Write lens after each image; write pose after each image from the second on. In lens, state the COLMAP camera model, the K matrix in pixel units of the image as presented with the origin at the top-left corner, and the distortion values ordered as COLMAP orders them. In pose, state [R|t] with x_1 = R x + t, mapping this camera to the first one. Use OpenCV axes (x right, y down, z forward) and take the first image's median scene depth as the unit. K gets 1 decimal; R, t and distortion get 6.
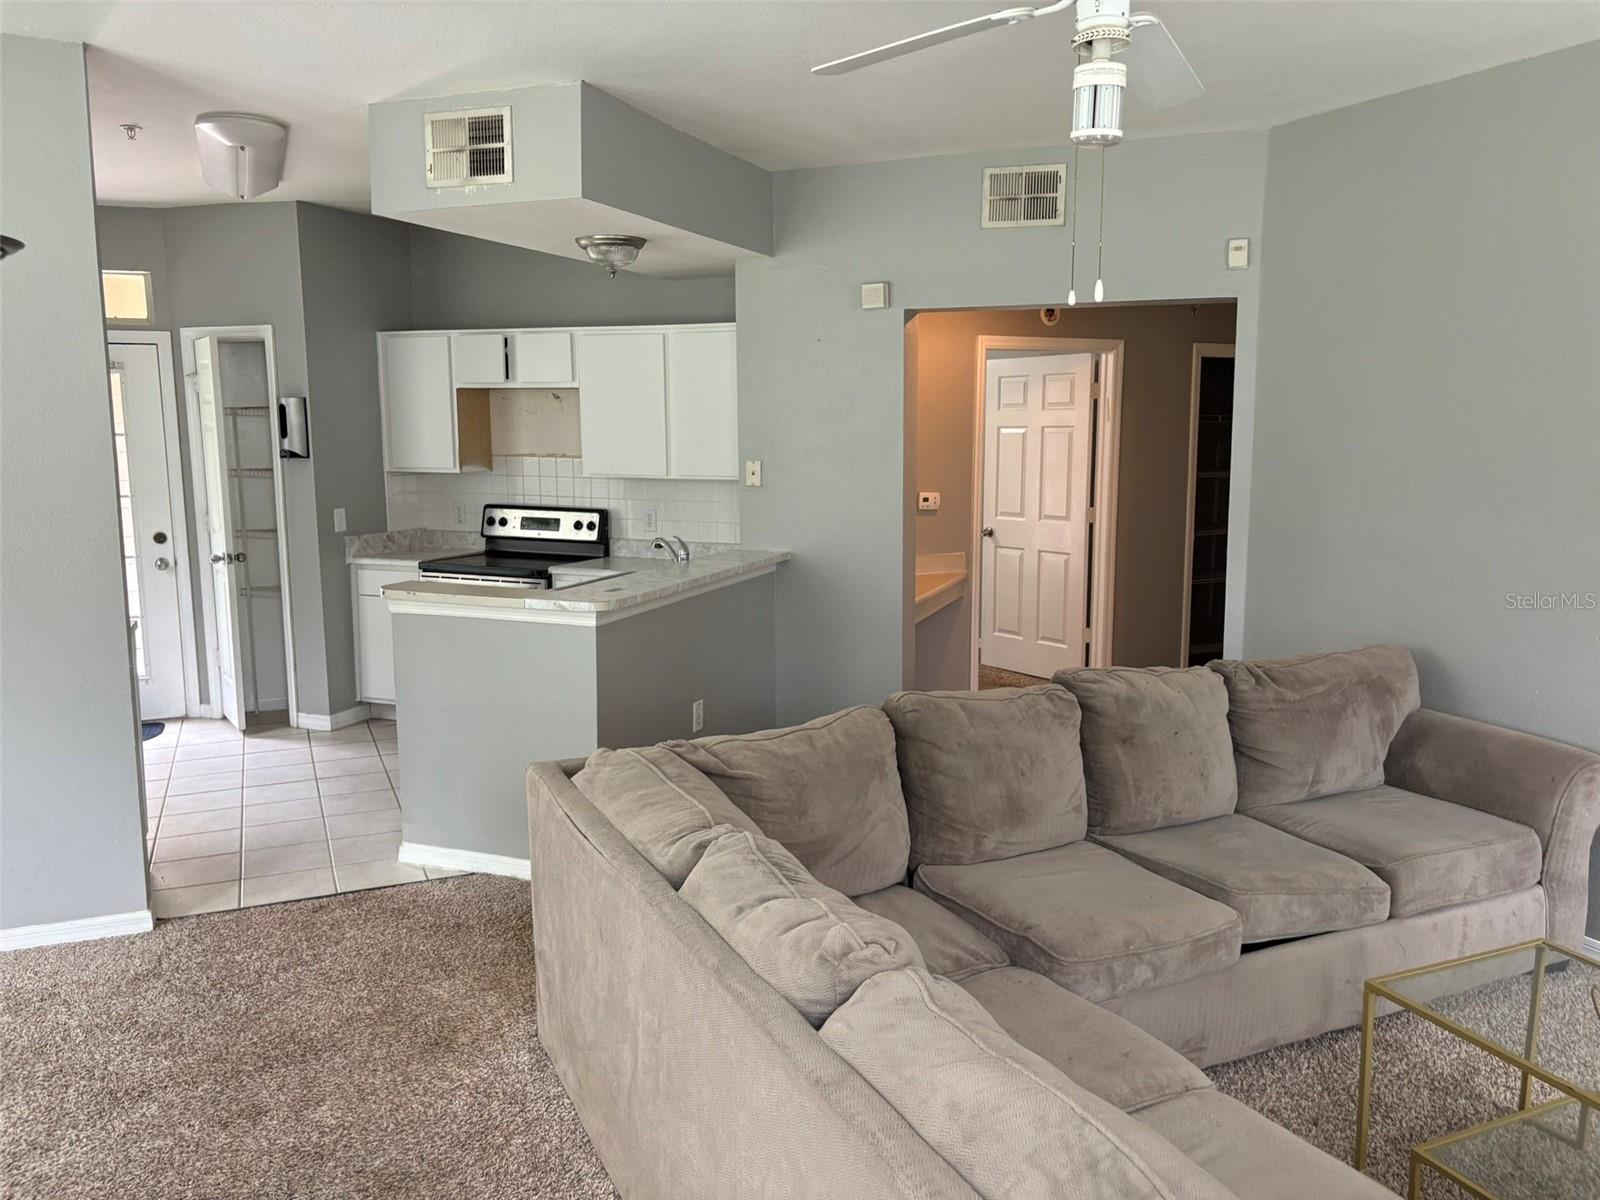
lens RADIAL K [[1207.7, 0, 817.7], [0, 1207.7, 577.4], [0, 0, 1]] dist [0.041024, -0.049734]
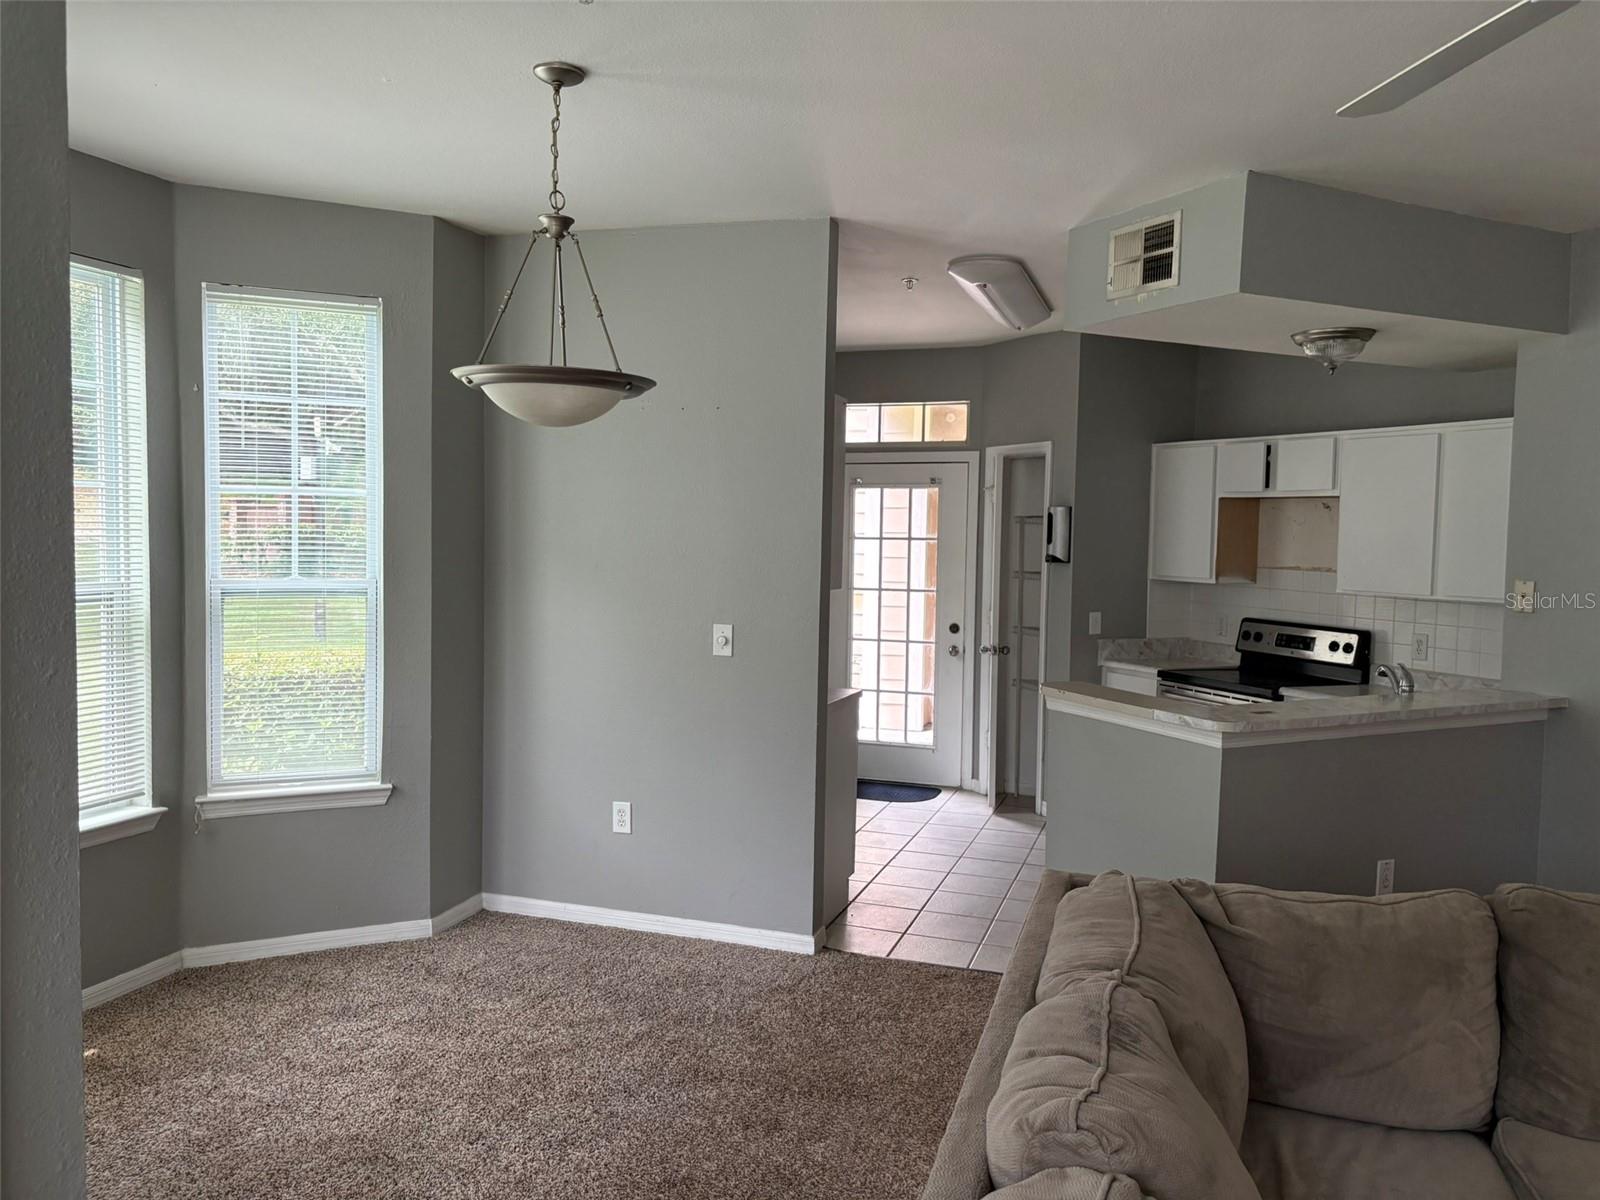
lens RADIAL K [[1207.7, 0, 800.9], [0, 1207.7, 595.4], [0, 0, 1]] dist [0.041024, -0.049734]
pose [[0.731829, 0.050848, -0.679589, 0.133845], [-0.105602, 0.993629, -0.039375, -0.003368], [0.673256, 0.100582, 0.732536, 0.065246]]
